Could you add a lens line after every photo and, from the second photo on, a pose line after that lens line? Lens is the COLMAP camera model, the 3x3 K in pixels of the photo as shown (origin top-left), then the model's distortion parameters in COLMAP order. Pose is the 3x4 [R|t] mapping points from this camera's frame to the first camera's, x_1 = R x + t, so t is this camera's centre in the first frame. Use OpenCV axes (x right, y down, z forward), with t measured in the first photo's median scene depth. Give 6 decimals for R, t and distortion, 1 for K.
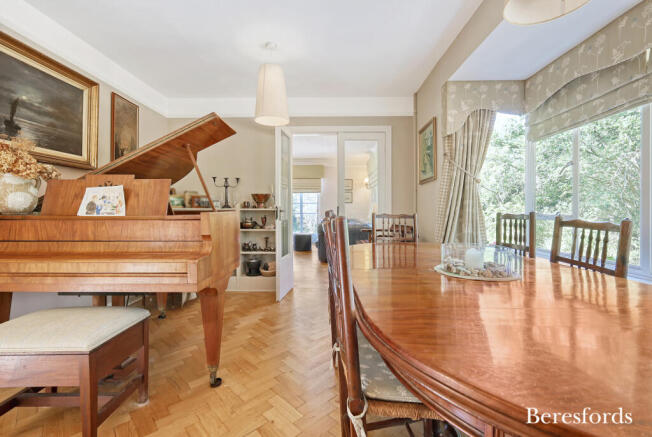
lens RADIAL K [[284.2, 0, 326.0], [0, 284.2, 218.5], [0, 0, 1]] dist [-0.002372, -0.000103]
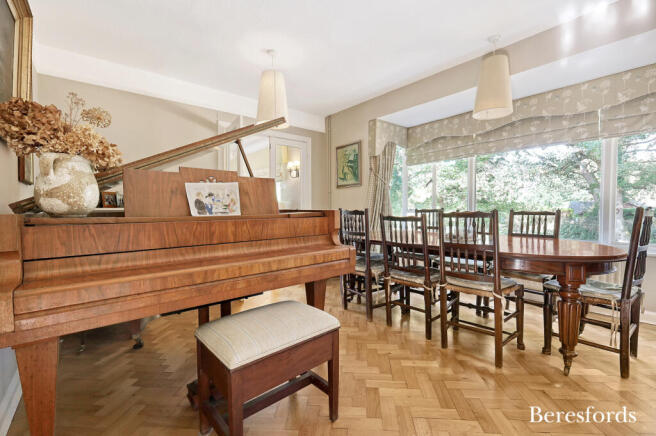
lens RADIAL K [[283.9, 0, 328.0], [0, 283.9, 218.0], [0, 0, 1]] dist [0.001425, 0.000199]
pose [[0.762438, -0.025909, 0.646543, -0.783803], [0.023103, 0.999651, 0.012814, -0.003949], [-0.646649, 0.005167, 0.762770, 0.065116]]
